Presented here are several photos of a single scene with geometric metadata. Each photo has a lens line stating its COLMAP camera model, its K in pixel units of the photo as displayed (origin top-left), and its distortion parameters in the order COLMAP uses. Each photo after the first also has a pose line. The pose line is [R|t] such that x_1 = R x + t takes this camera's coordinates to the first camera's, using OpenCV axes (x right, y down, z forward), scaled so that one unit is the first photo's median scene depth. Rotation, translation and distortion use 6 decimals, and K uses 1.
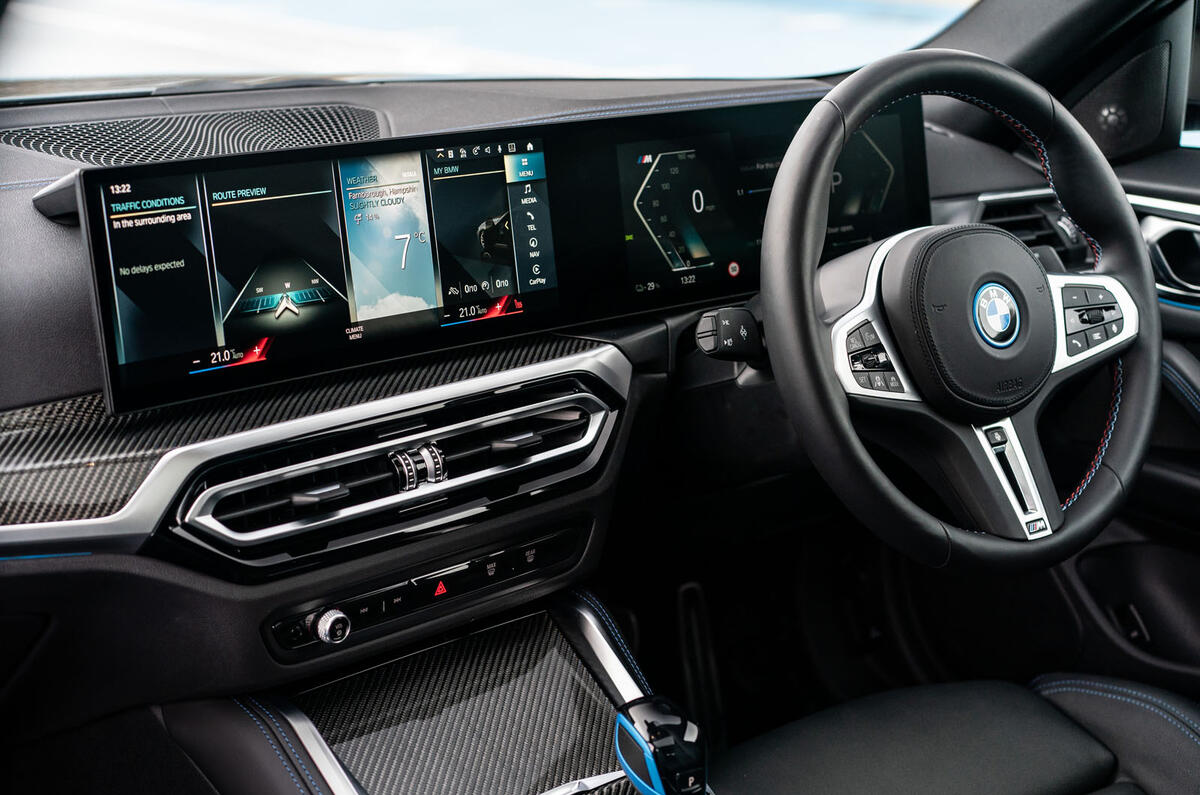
lens RADIAL K [[1866.6, 0, 600.0], [0, 1866.6, 397.5], [0, 0, 1]] dist [0.019200, 0.095754]
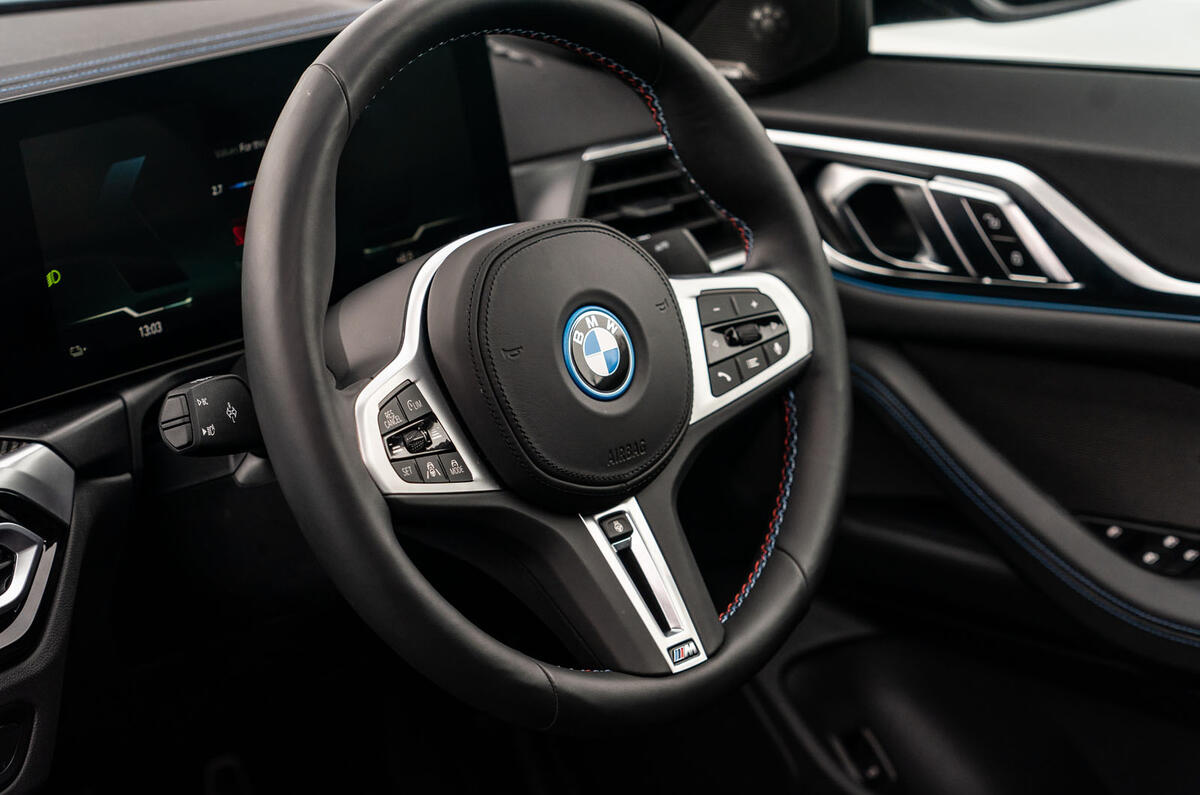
lens RADIAL K [[3208.6, 0, 600.0], [0, 3208.6, 397.5], [0, 0, 1]] dist [-0.026869, -0.197272]
pose [[0.984840, -0.091129, 0.147598, 0.037037], [0.089552, 0.995832, 0.017314, -0.048002], [-0.148561, -0.003834, 0.988896, -0.166715]]
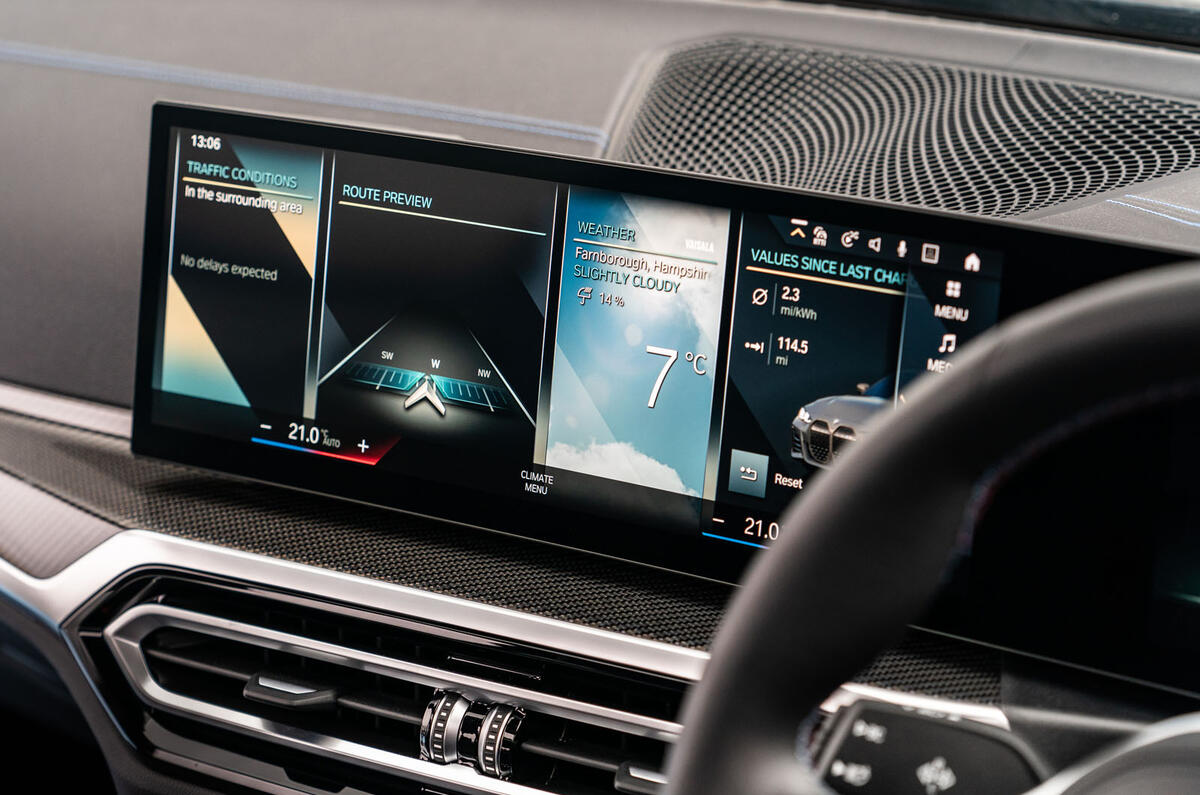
lens RADIAL K [[2816.4, 0, 600.0], [0, 2816.4, 397.5], [0, 0, 1]] dist [-0.032696, -0.073070]
pose [[0.281763, 0.287697, -0.915336, 0.617369], [-0.261230, 0.940951, 0.215335, -0.234762], [0.923238, 0.178440, 0.340280, 0.672810]]
